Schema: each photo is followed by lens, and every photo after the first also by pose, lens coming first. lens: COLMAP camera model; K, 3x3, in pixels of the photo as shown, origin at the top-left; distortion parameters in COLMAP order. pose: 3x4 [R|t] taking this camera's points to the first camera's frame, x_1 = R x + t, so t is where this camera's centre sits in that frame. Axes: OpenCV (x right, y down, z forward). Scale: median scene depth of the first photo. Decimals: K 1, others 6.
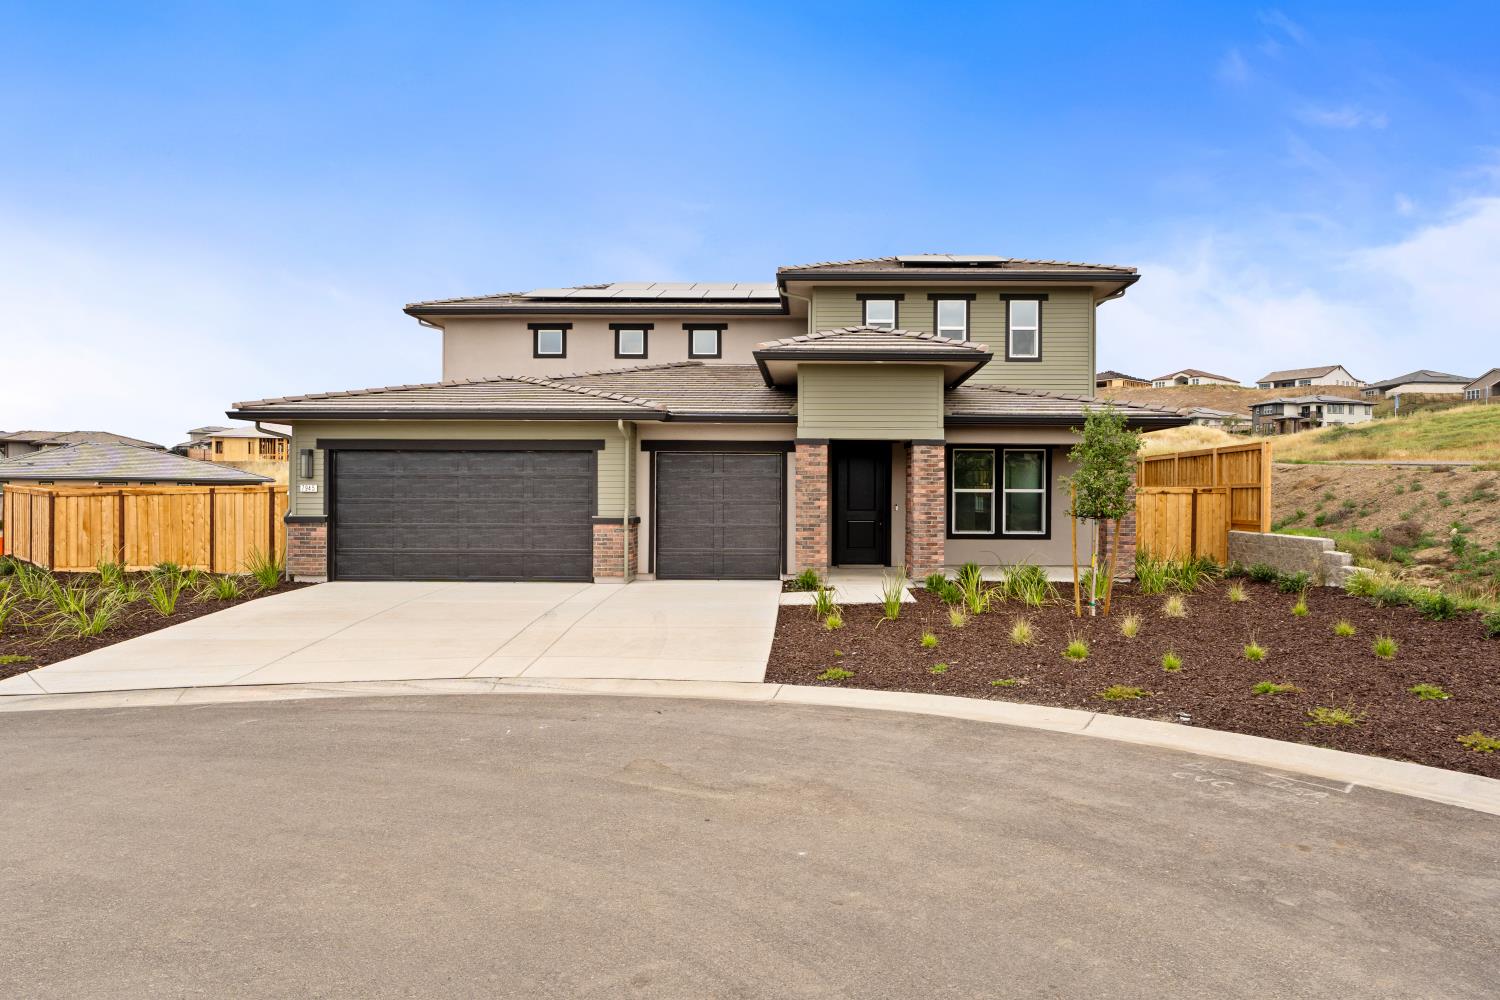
lens RADIAL K [[877.0, 0, 802.4], [0, 877.0, 495.6], [0, 0, 1]] dist [0.001007, 0.000704]
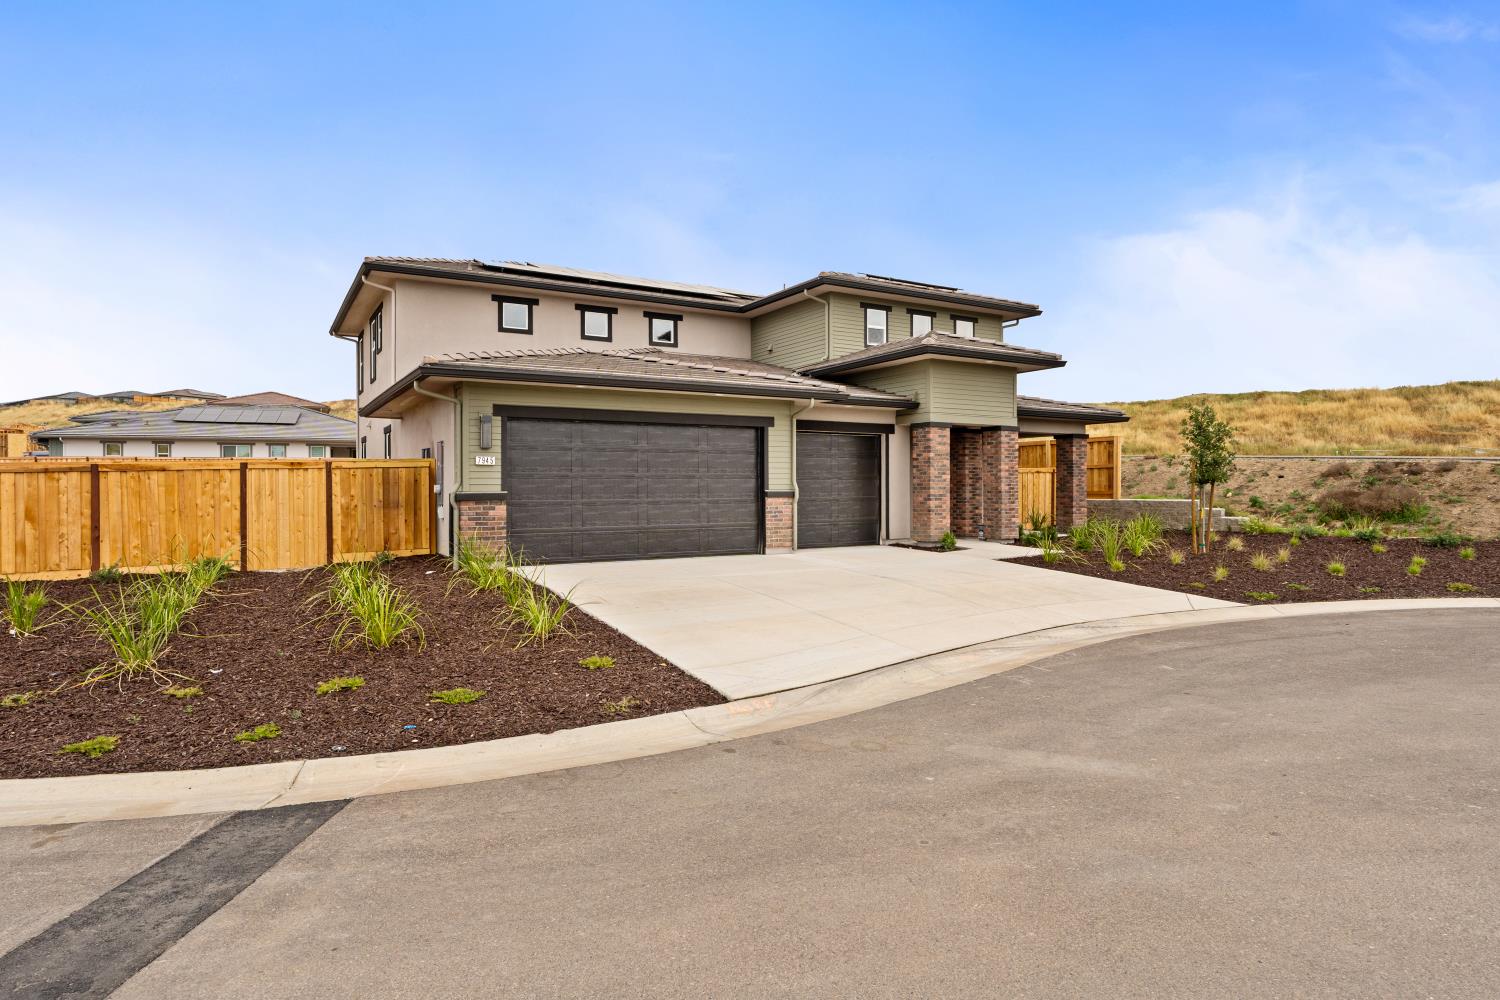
lens RADIAL K [[792.5, 0, 674.0], [0, 792.5, 489.9], [0, 0, 1]] dist [-0.003972, -0.000392]
pose [[0.876807, -0.007673, 0.480782, -0.775659], [0.008194, 0.999966, 0.001015, 0.021200], [-0.480773, 0.003049, 0.876840, 0.221918]]
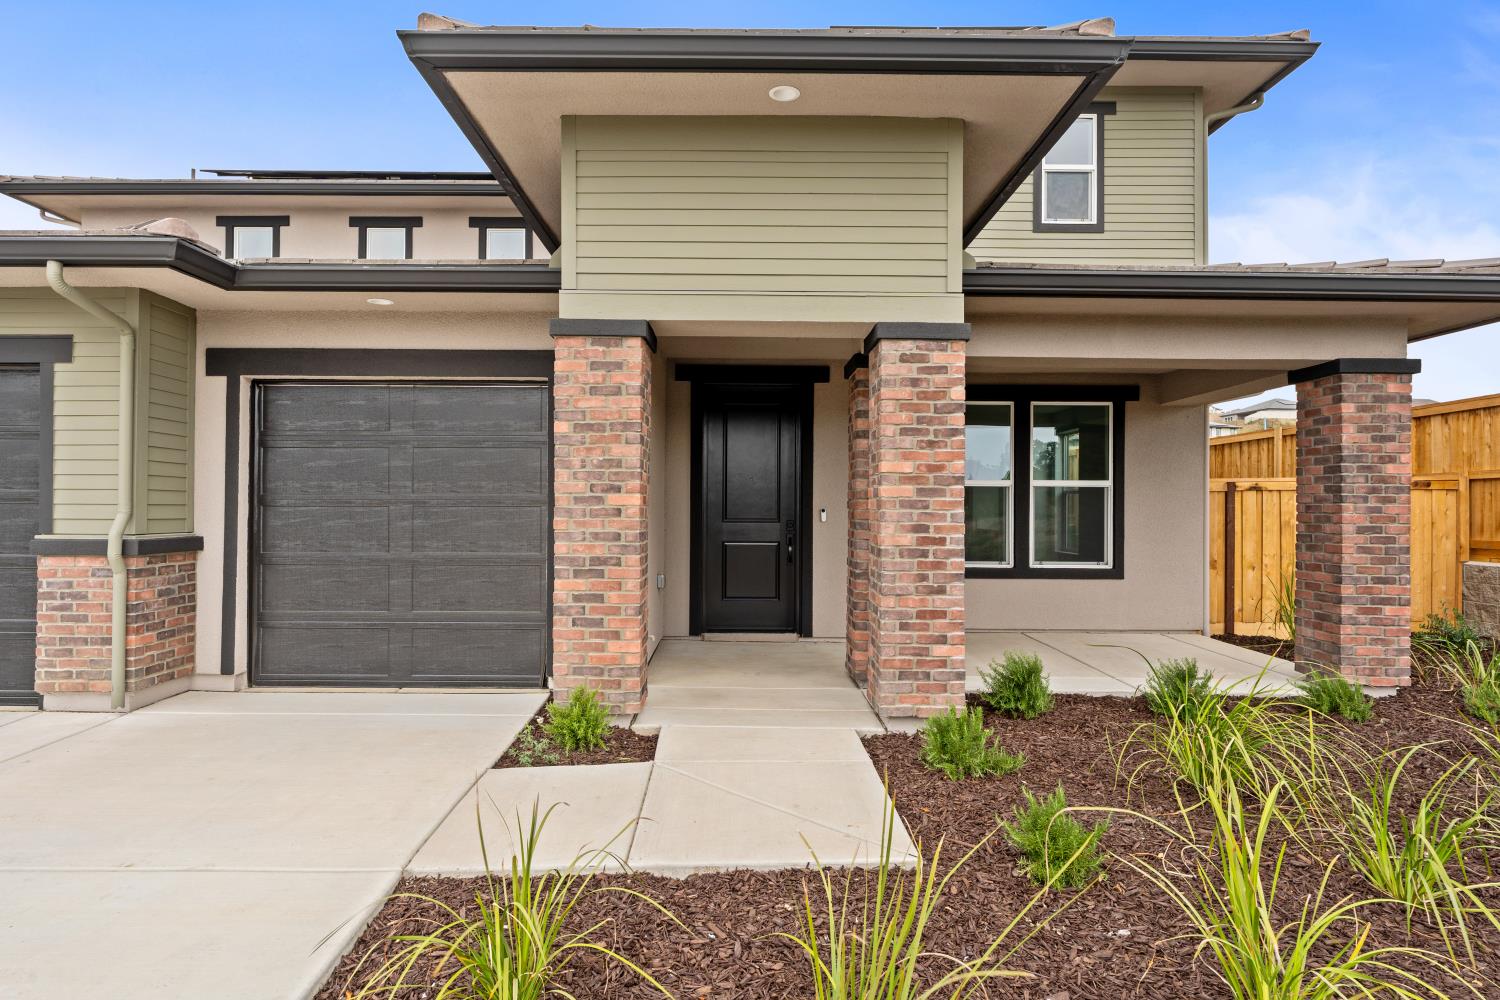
lens RADIAL K [[754.0, 0, 750.0], [0, 754.0, 500.0], [0, 0, 1]] dist [-0.002959, -0.000448]
pose [[0.999472, 0.002088, 0.032411, 0.059487], [-0.001620, 0.999894, -0.014440, 0.012413], [-0.032437, 0.014379, 0.999370, 0.652203]]
